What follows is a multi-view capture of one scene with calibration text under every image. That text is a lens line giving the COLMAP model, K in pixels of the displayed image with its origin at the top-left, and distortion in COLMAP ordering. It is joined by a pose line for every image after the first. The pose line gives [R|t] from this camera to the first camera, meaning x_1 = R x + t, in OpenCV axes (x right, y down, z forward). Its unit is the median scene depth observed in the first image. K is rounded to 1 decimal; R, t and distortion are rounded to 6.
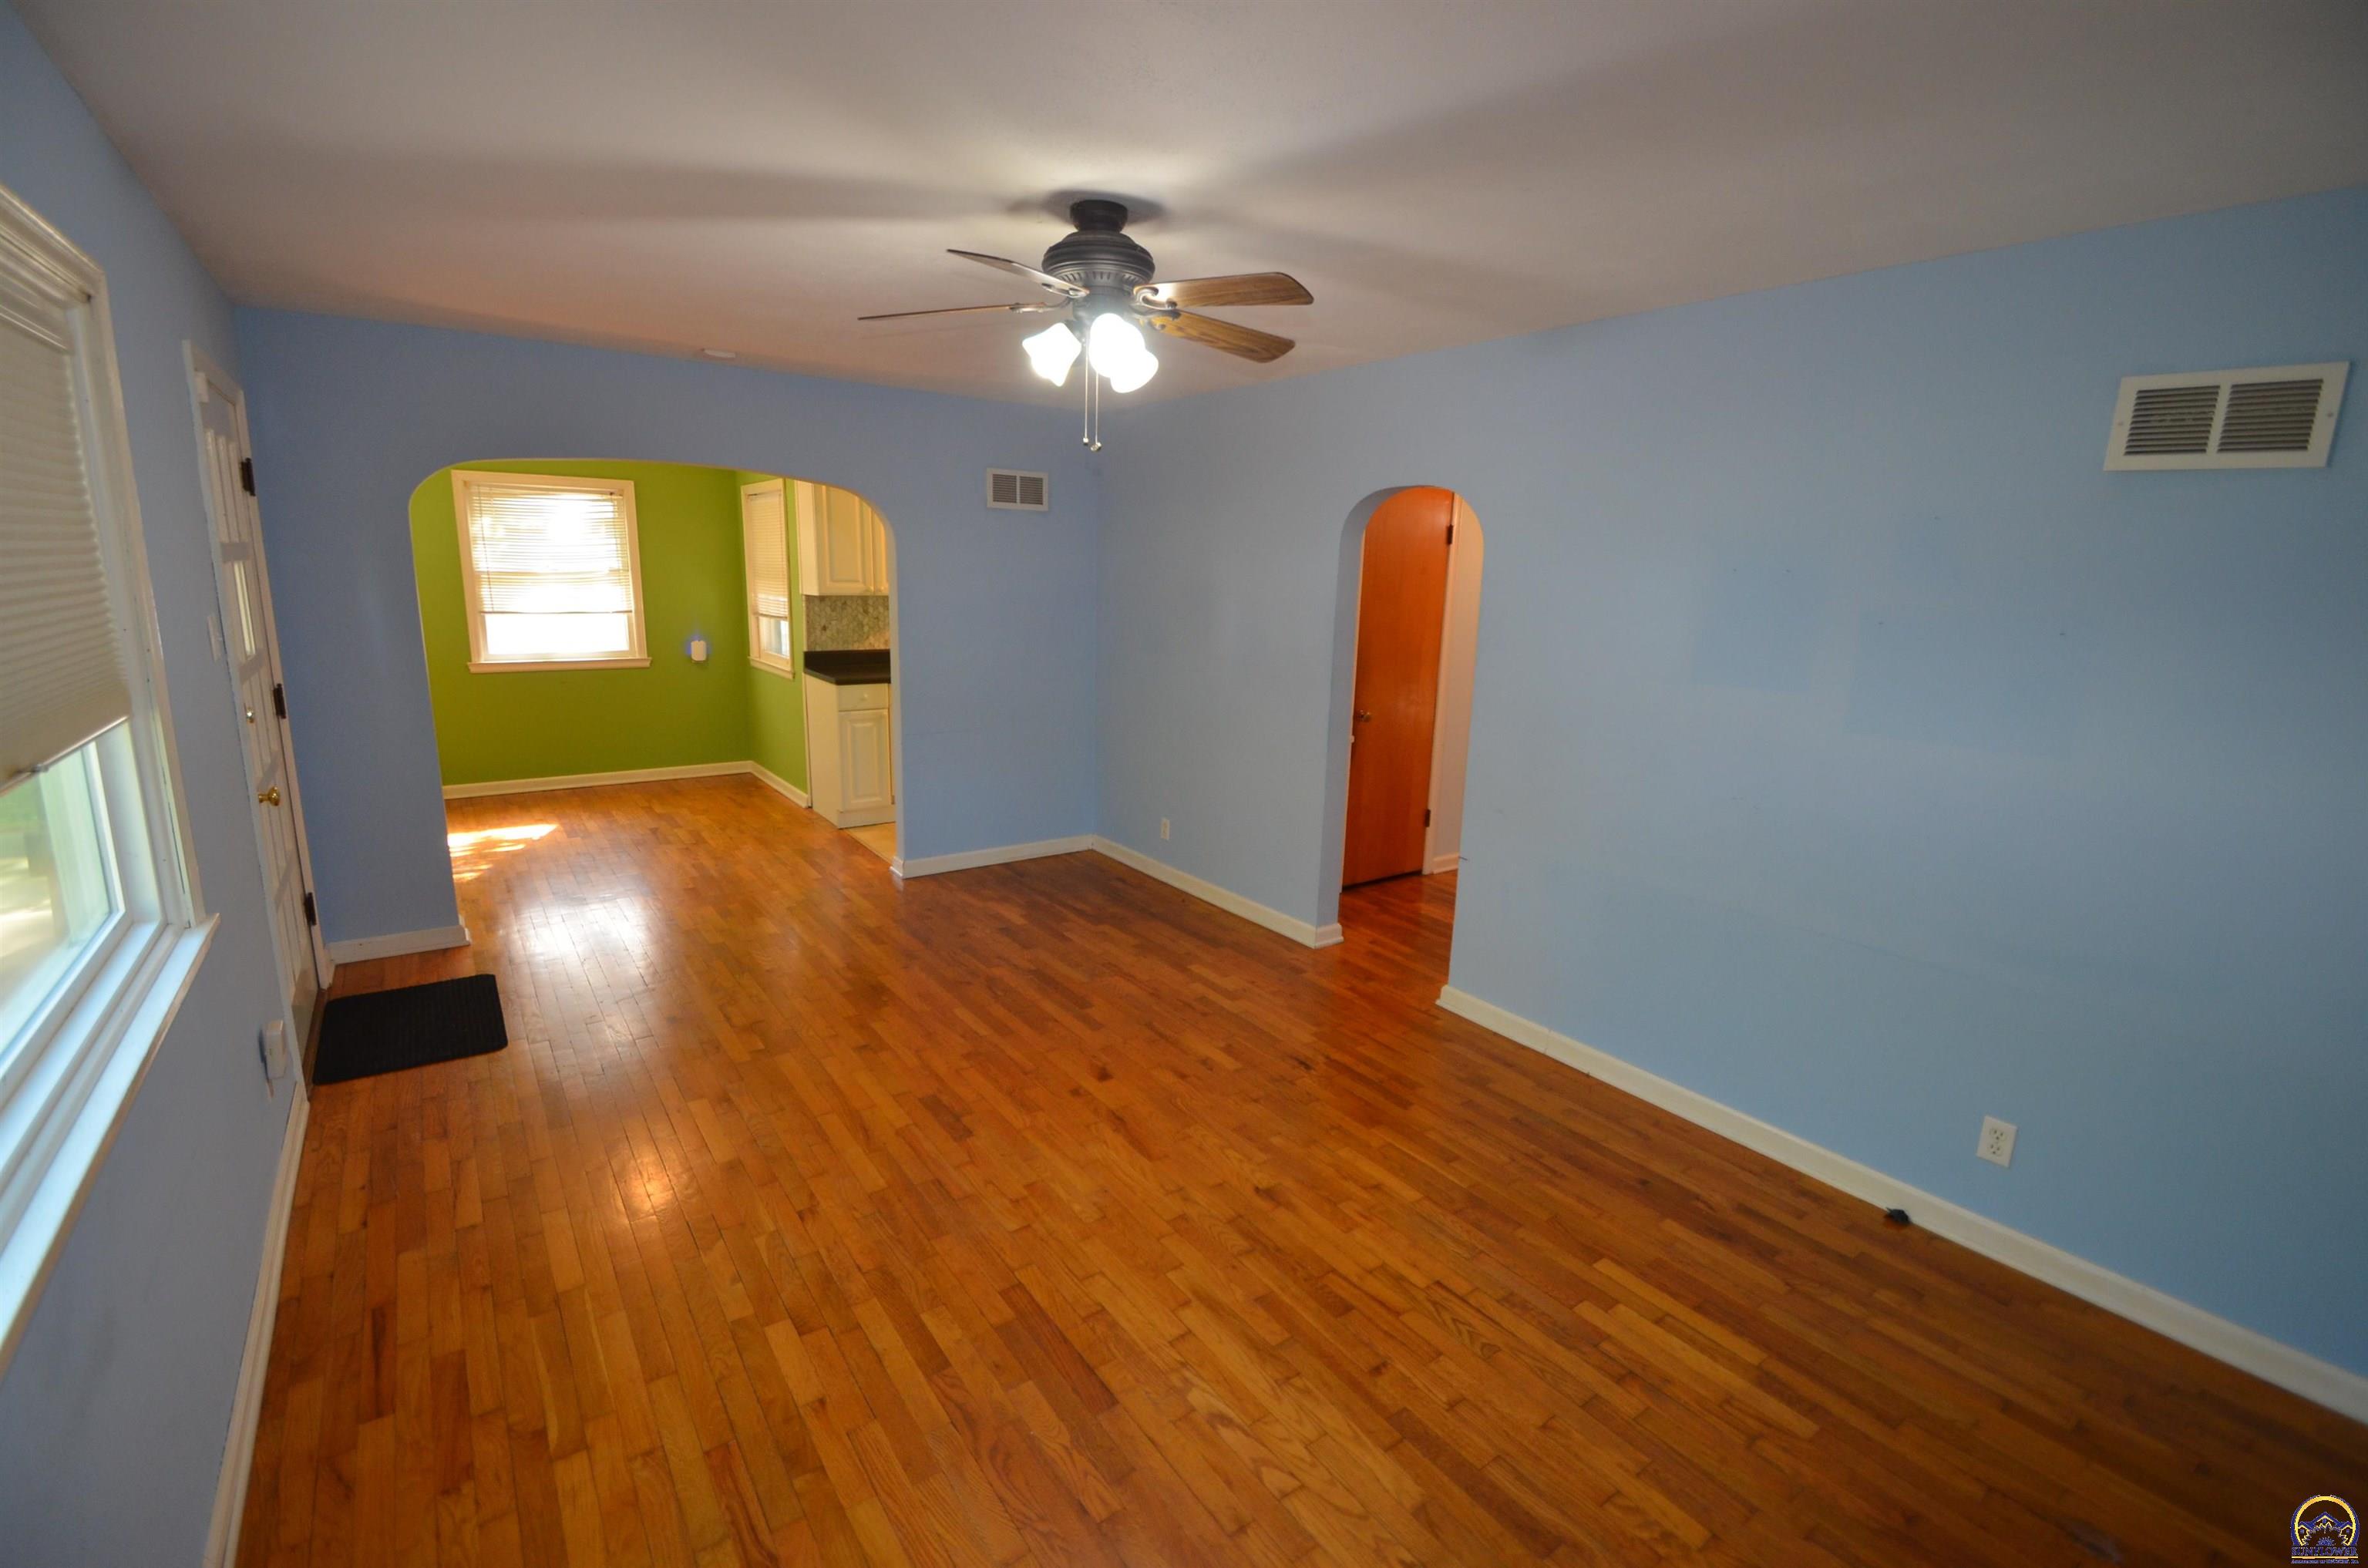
lens RADIAL K [[1019.3, 0, 1176.4], [0, 1019.3, 779.9], [0, 0, 1]] dist [0.016167, -0.019520]
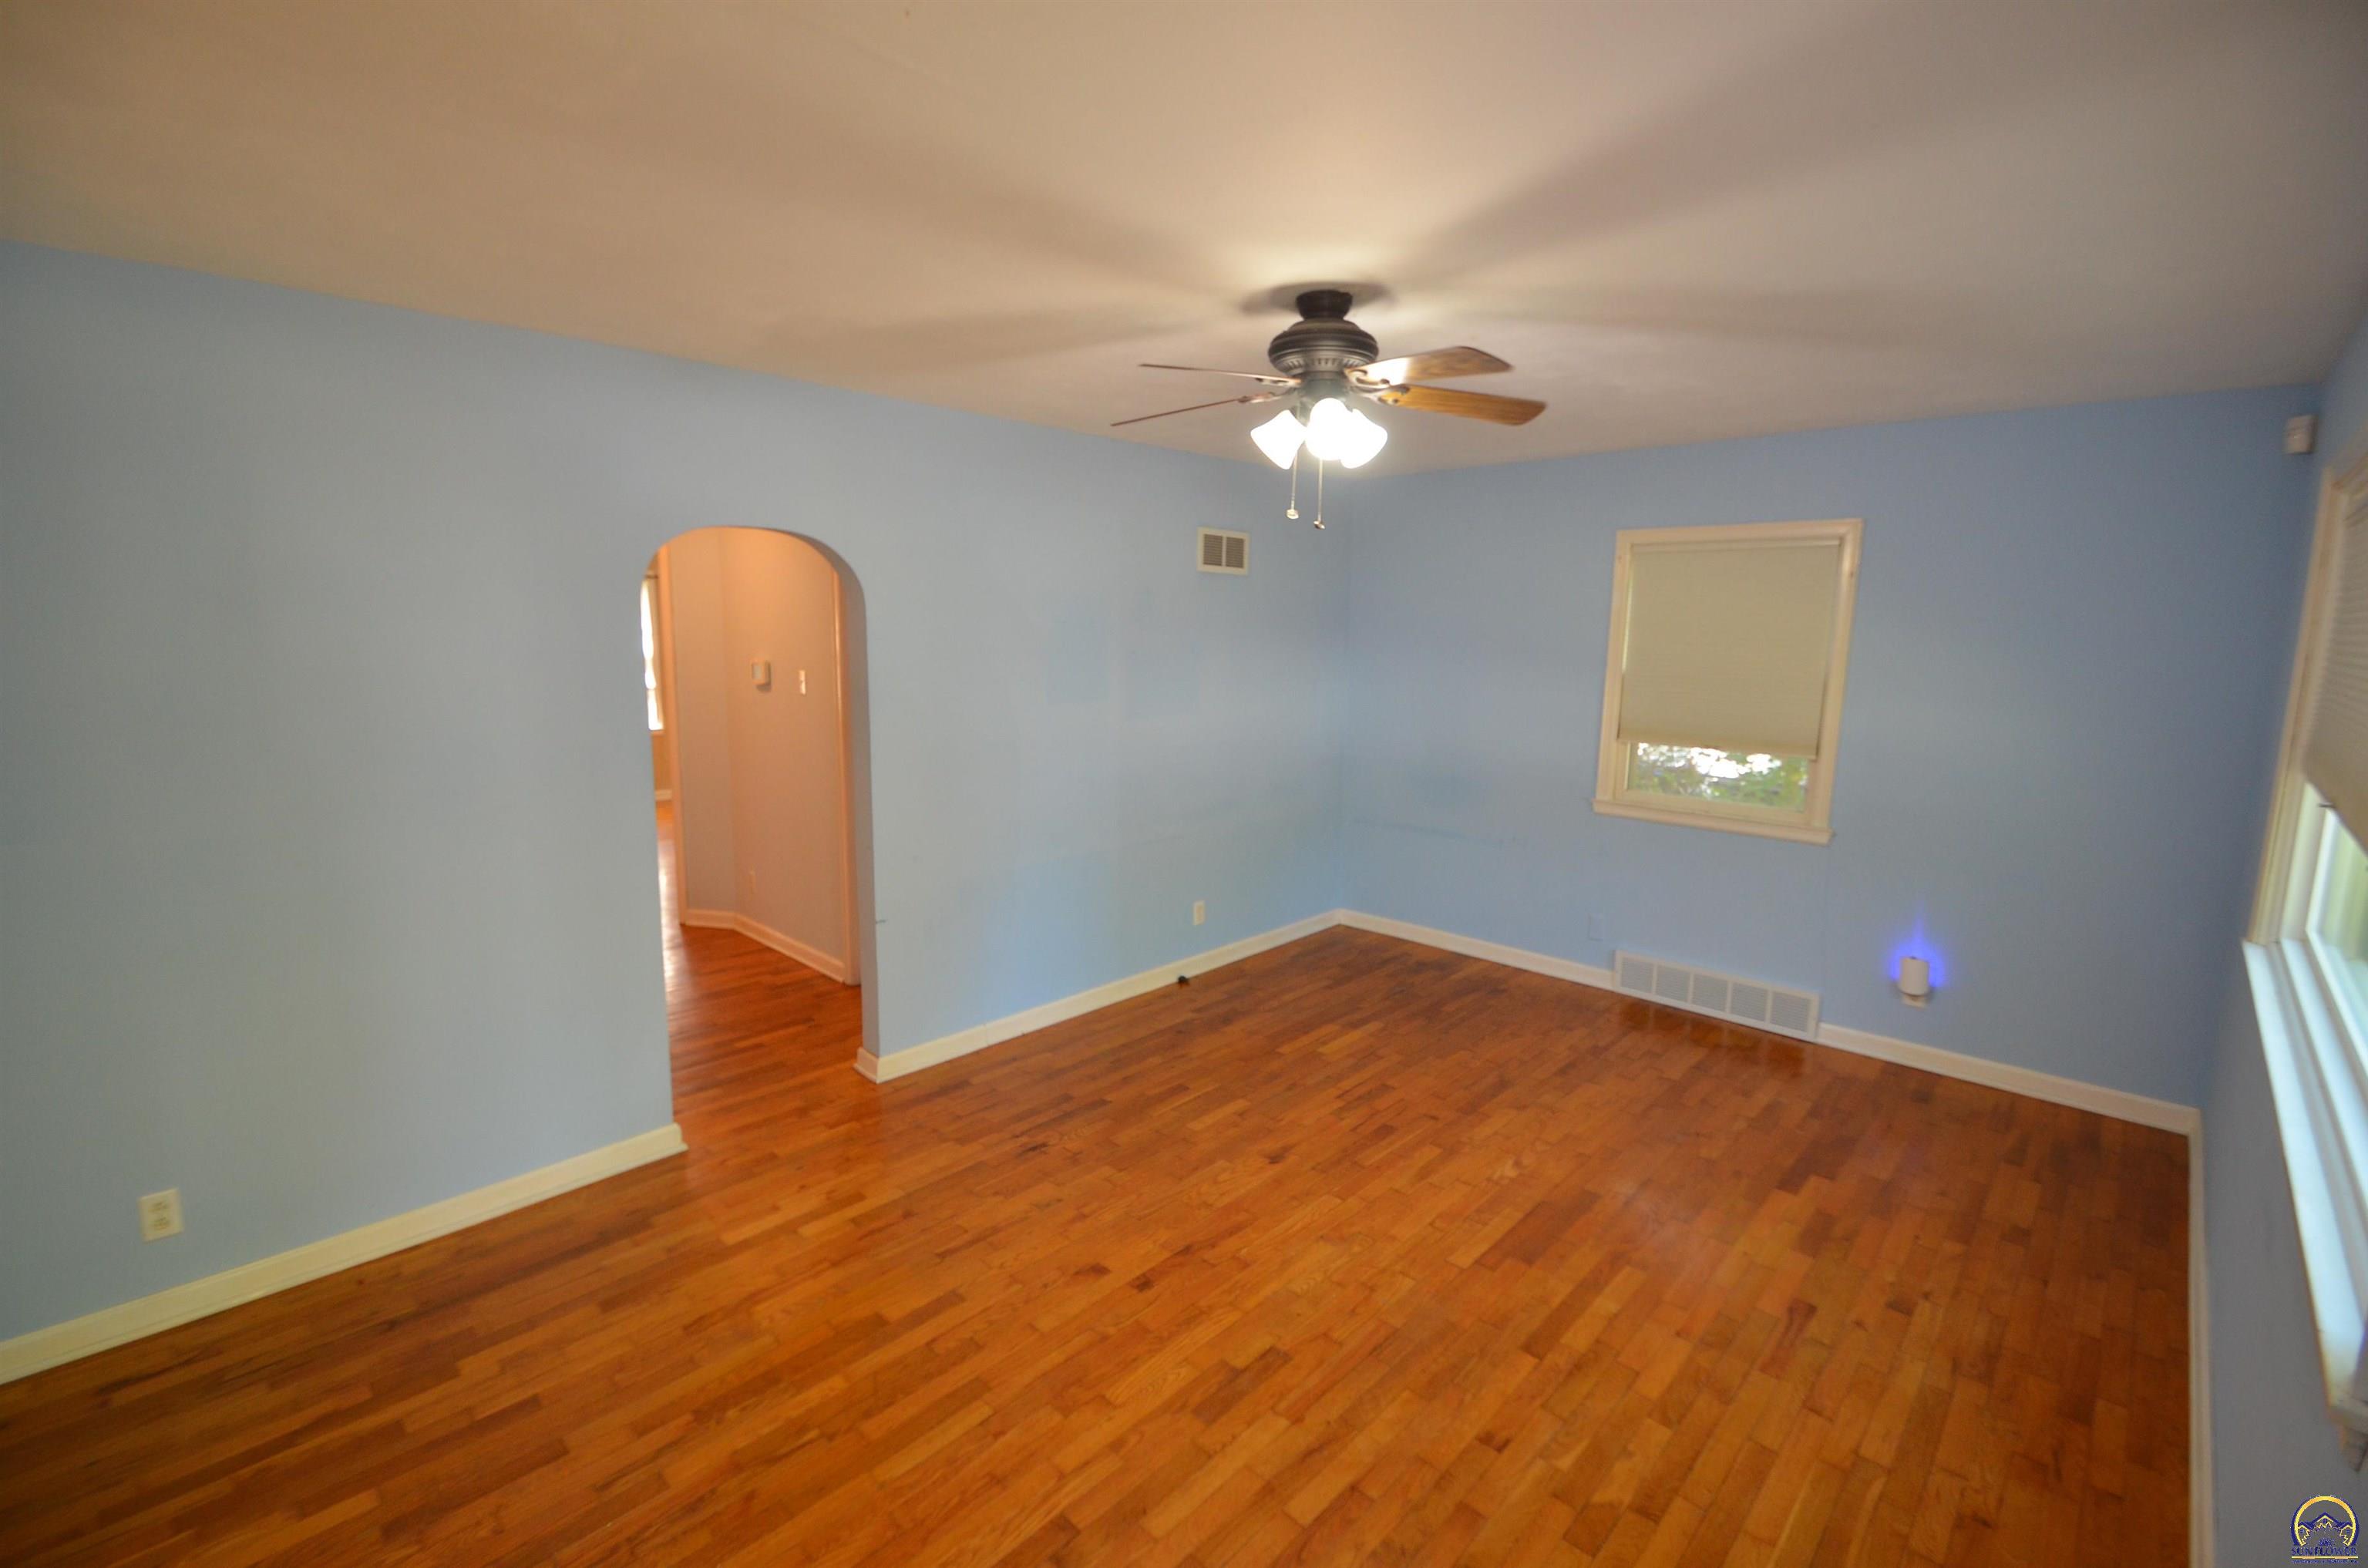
lens RADIAL K [[1019.3, 0, 1176.4], [0, 1019.3, 779.9], [0, 0, 1]] dist [0.016167, -0.019520]
pose [[-0.171286, -0.177088, 0.969175, -0.919011], [0.189292, 0.959471, 0.208769, -0.270433], [-0.966866, 0.219217, -0.130823, 1.122587]]
